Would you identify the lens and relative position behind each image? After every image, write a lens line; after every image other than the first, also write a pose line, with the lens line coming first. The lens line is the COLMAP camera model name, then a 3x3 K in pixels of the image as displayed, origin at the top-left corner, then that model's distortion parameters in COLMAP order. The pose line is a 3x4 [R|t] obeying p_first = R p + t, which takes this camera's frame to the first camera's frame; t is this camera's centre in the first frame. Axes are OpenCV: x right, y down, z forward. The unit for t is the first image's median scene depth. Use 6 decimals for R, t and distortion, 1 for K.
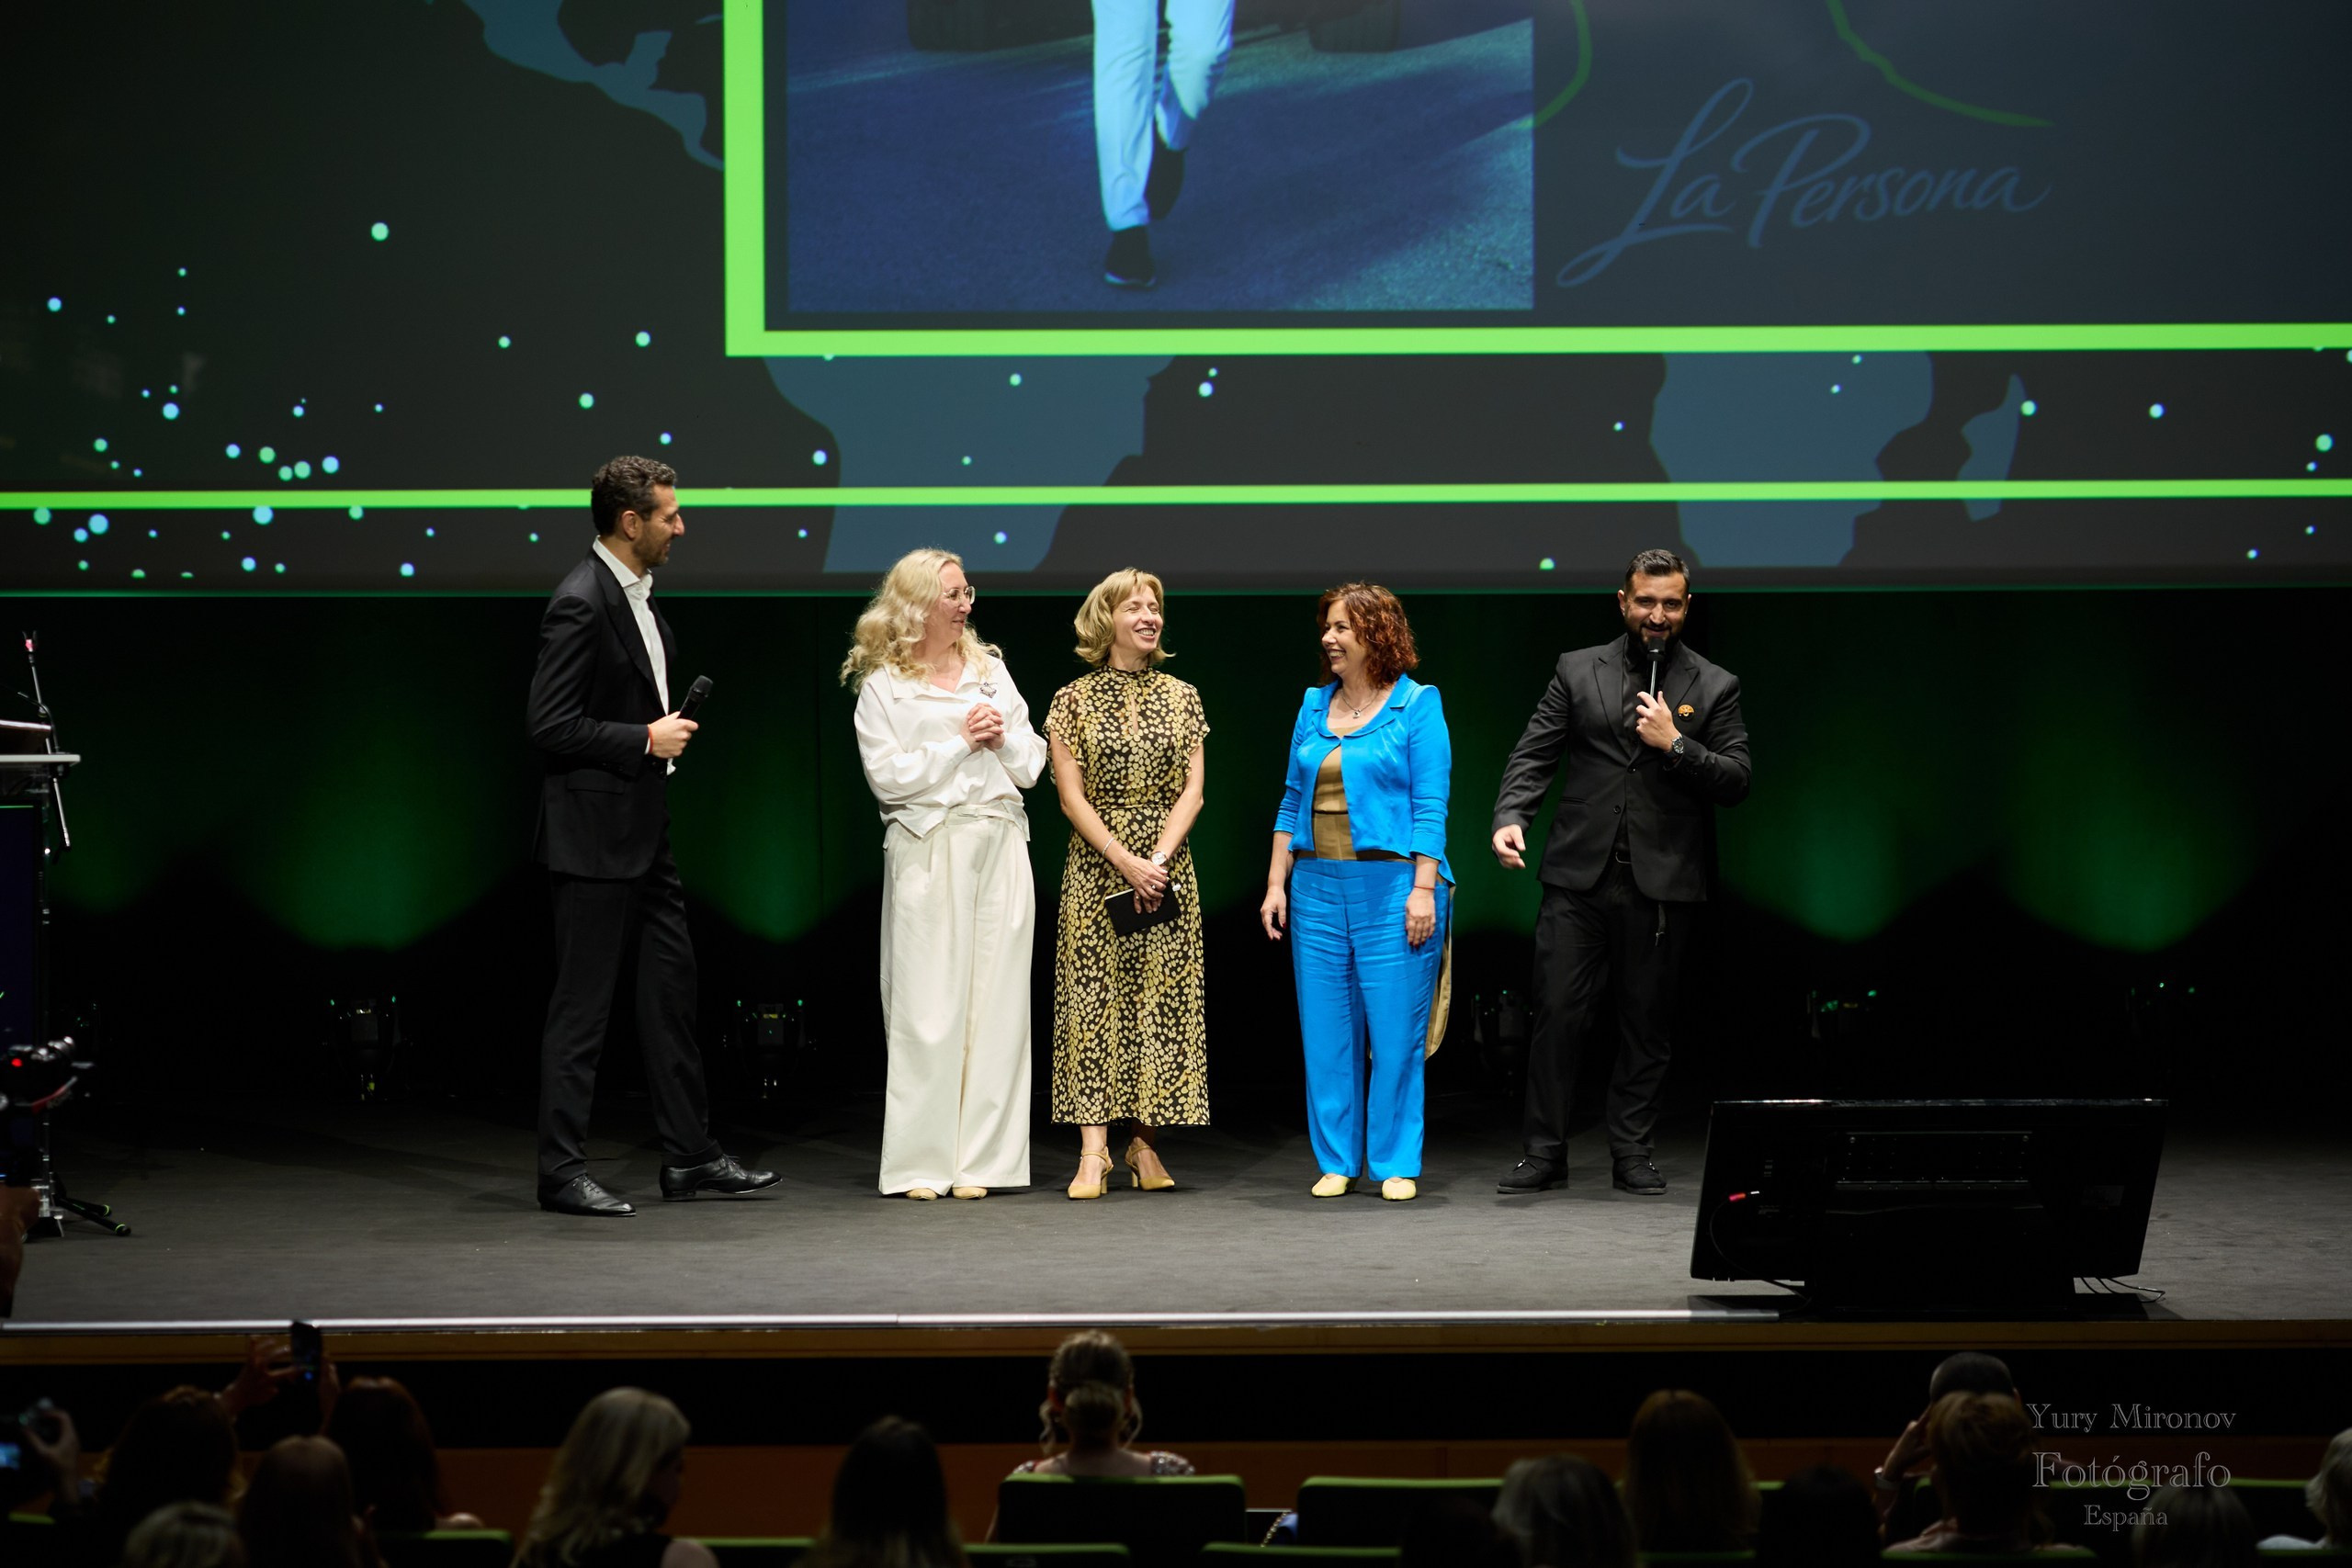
lens RADIAL K [[8767.2, 0, 1157.6], [0, 8767.2, 816.2], [0, 0, 1]] dist [0.262709, -2.744826]
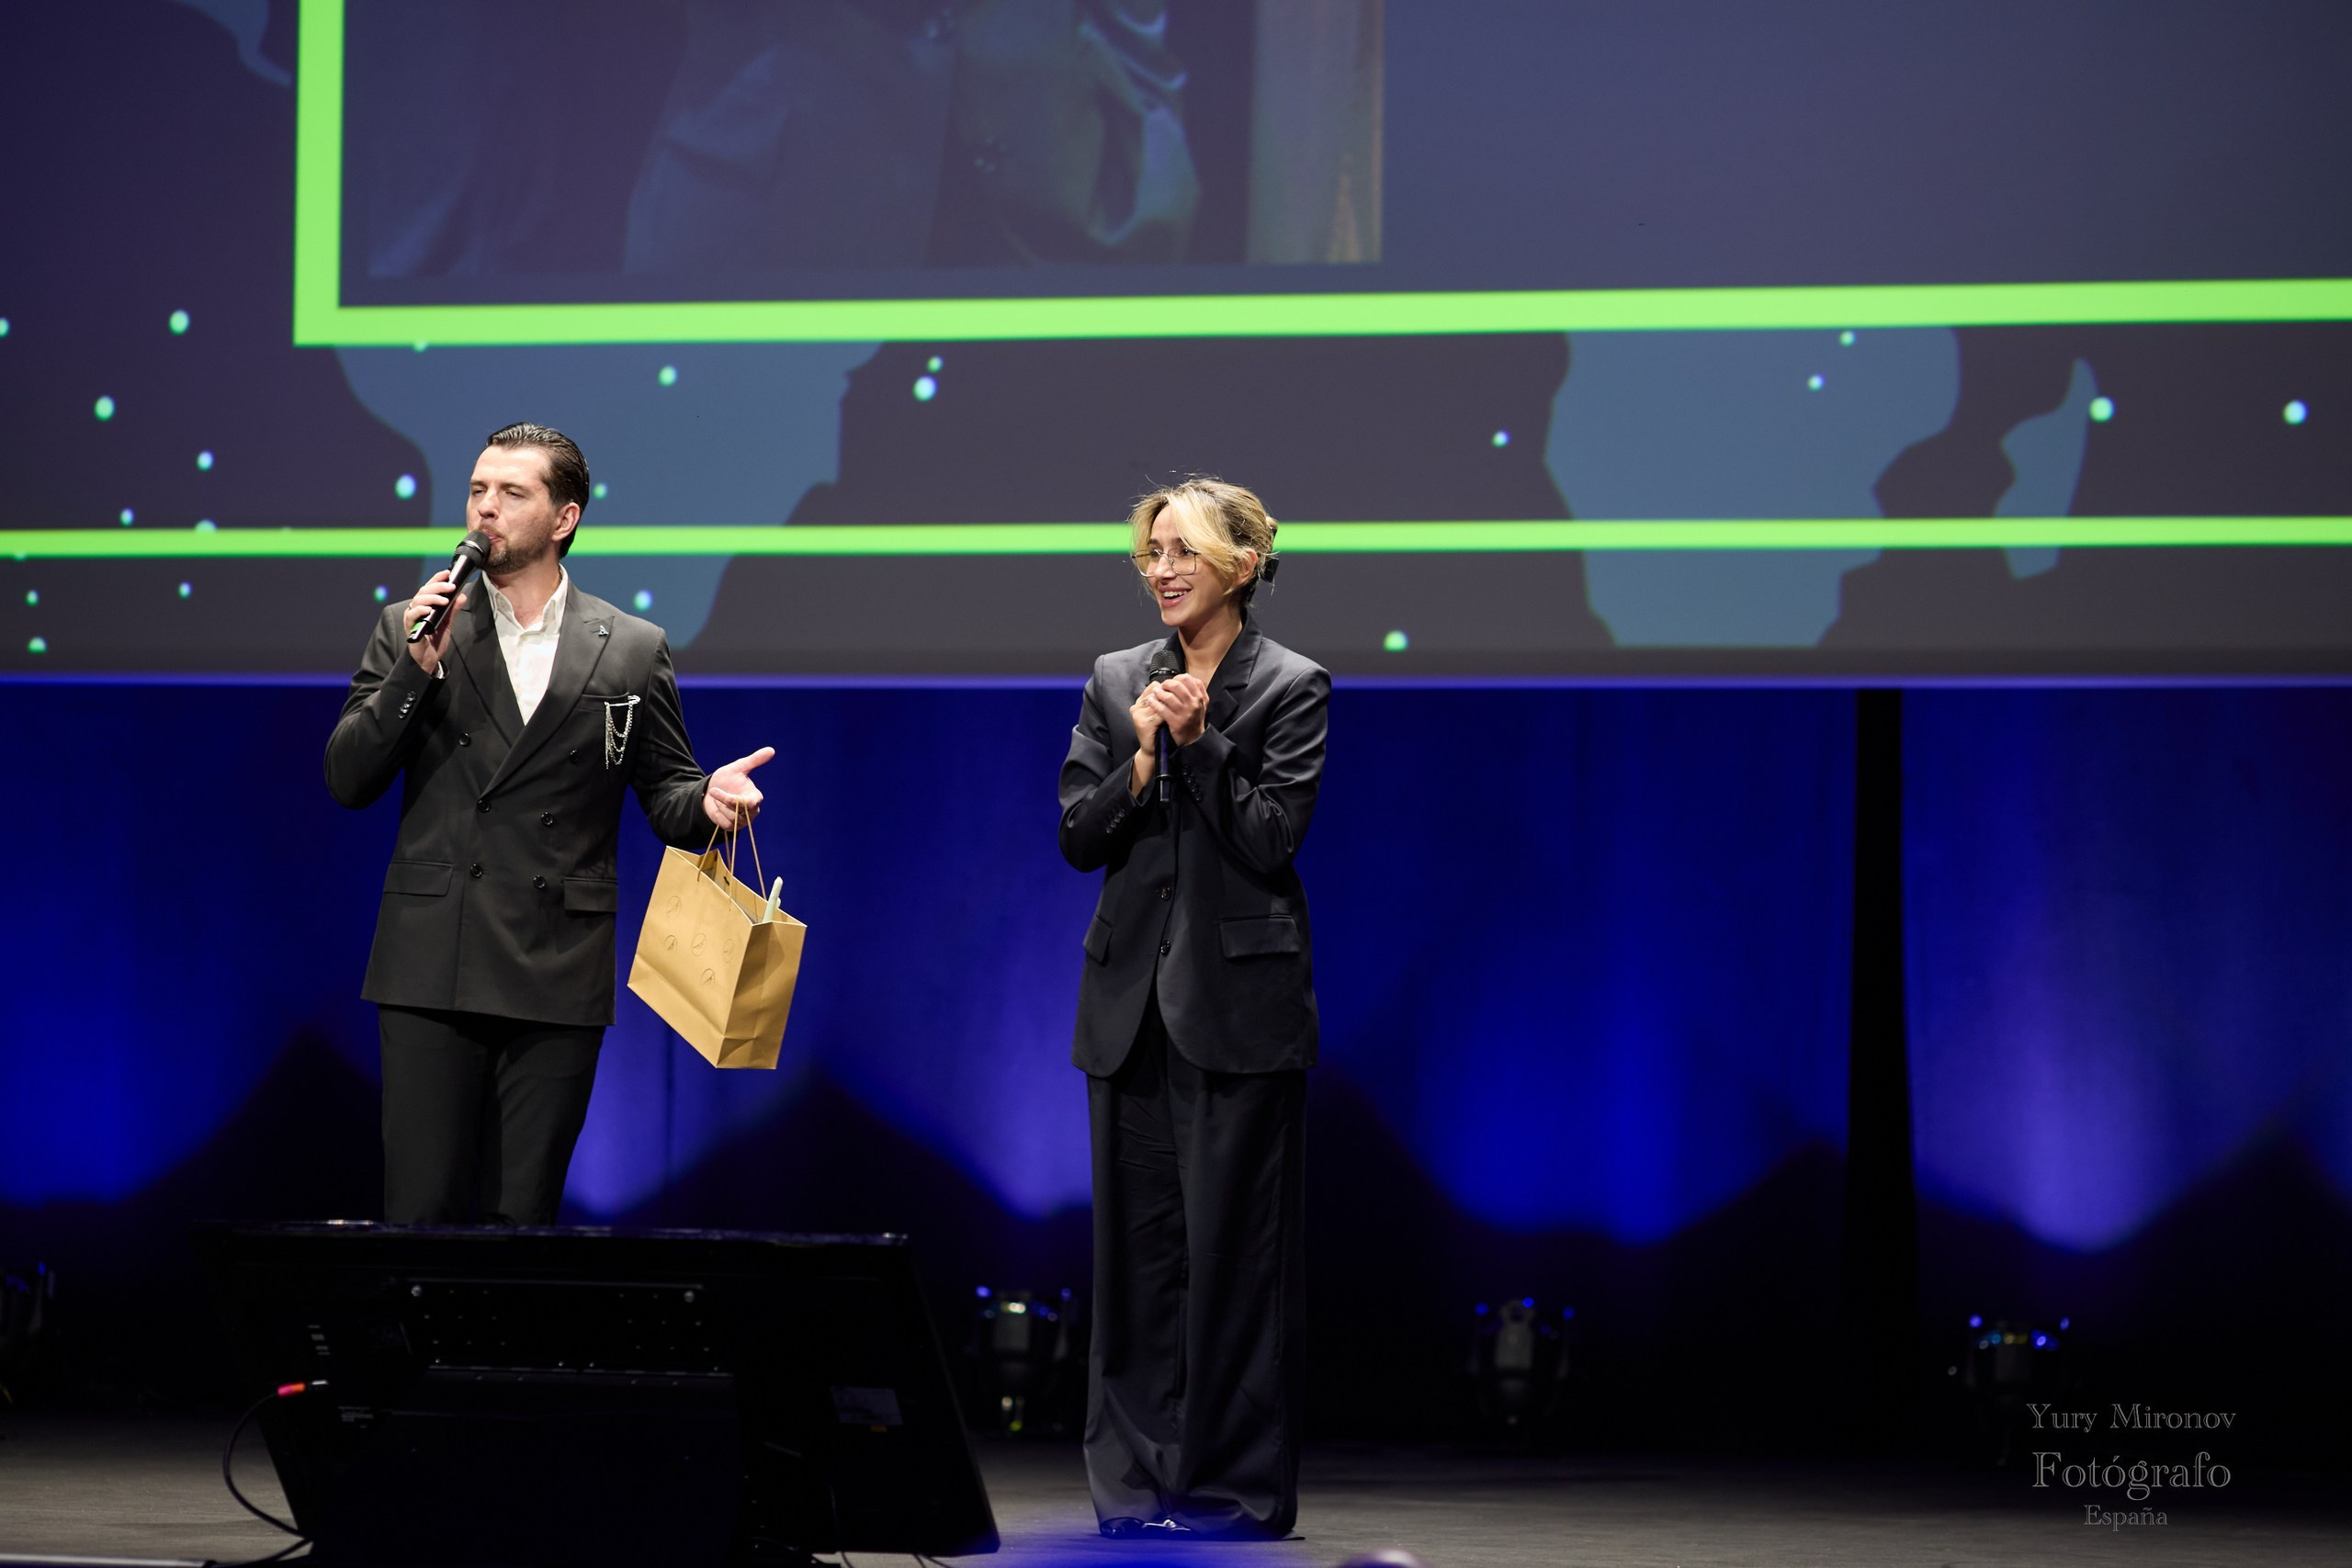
lens RADIAL K [[8841.2, 0, 1142.6], [0, 8841.2, 780.9], [0, 0, 1]] dist [0.335573, -2.773665]
pose [[0.933625, 0.004961, -0.358218, 0.274527], [-0.037703, 0.995712, -0.084476, 0.041185], [0.356263, 0.092375, 0.929808, 0.358756]]
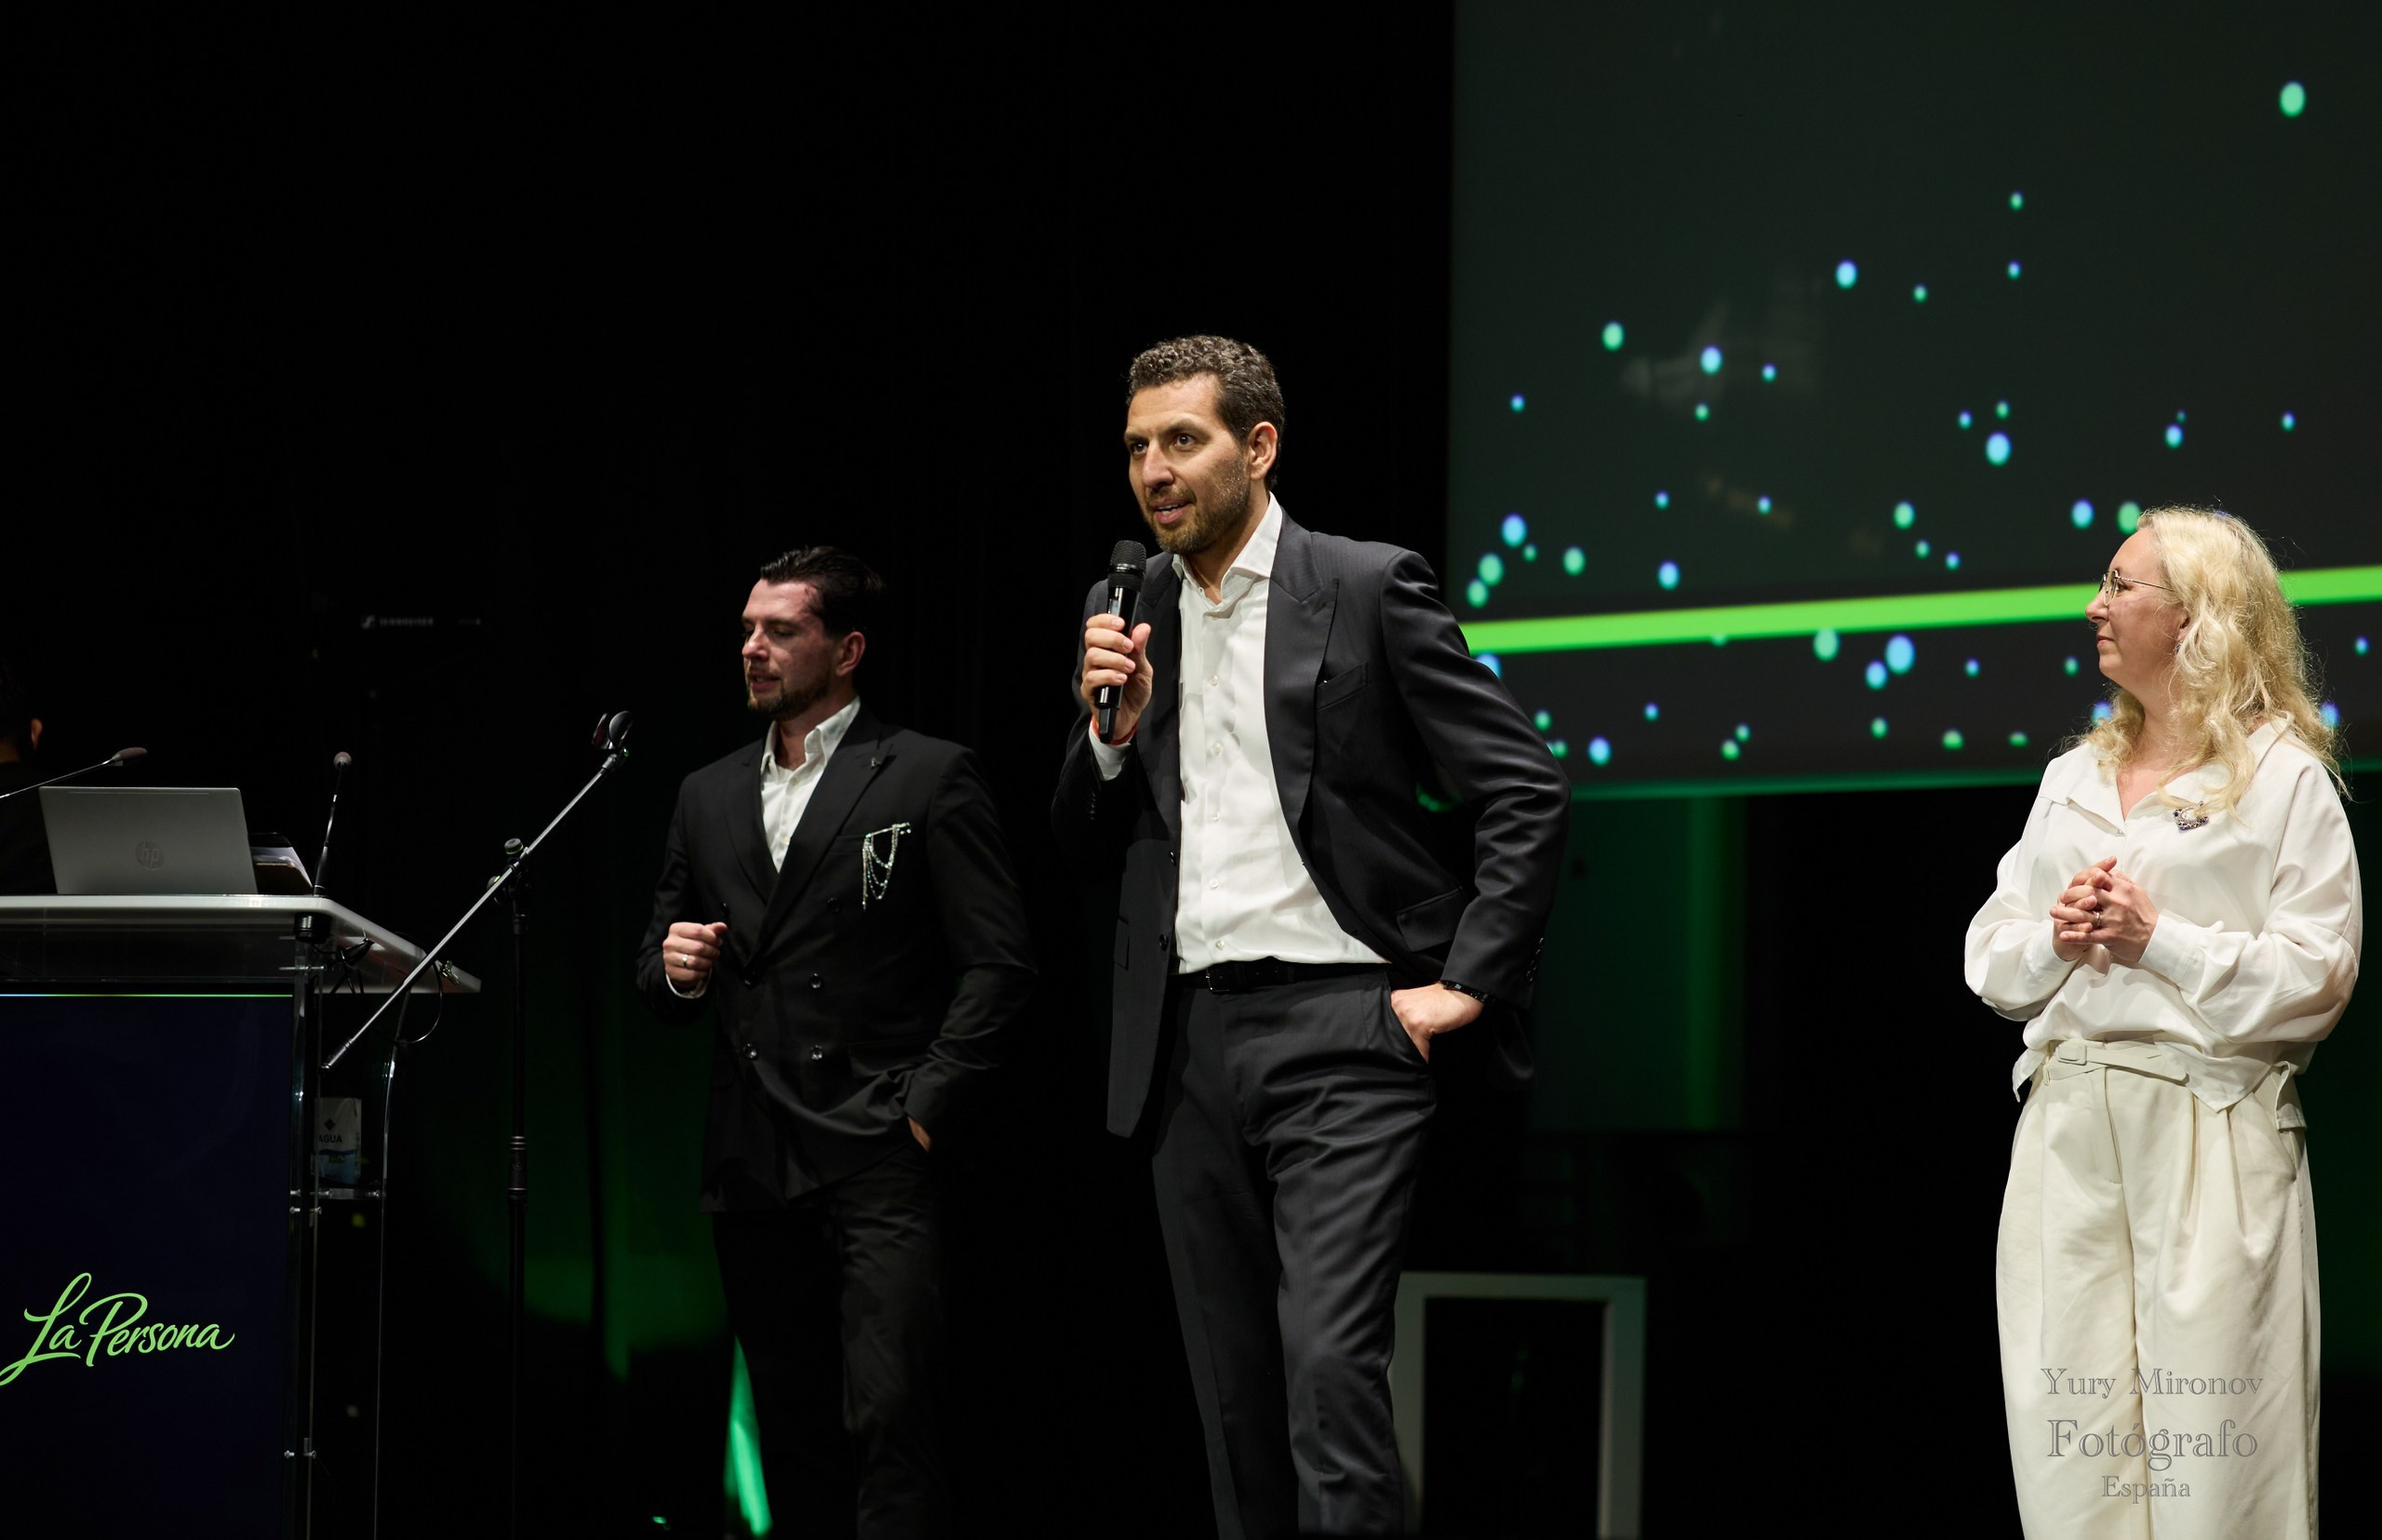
lens RADIAL K [[9298.2, 0, 1219.3], [0, 9298.2, 770.4], [0, 0, 1]] dist [0.212802, -0.873175]
pose [[0.660026, -0.032308, -0.750548, 0.300140], [-0.048014, 0.995218, -0.085064, 0.027314], [0.749707, 0.092181, 0.655319, 0.573990]]
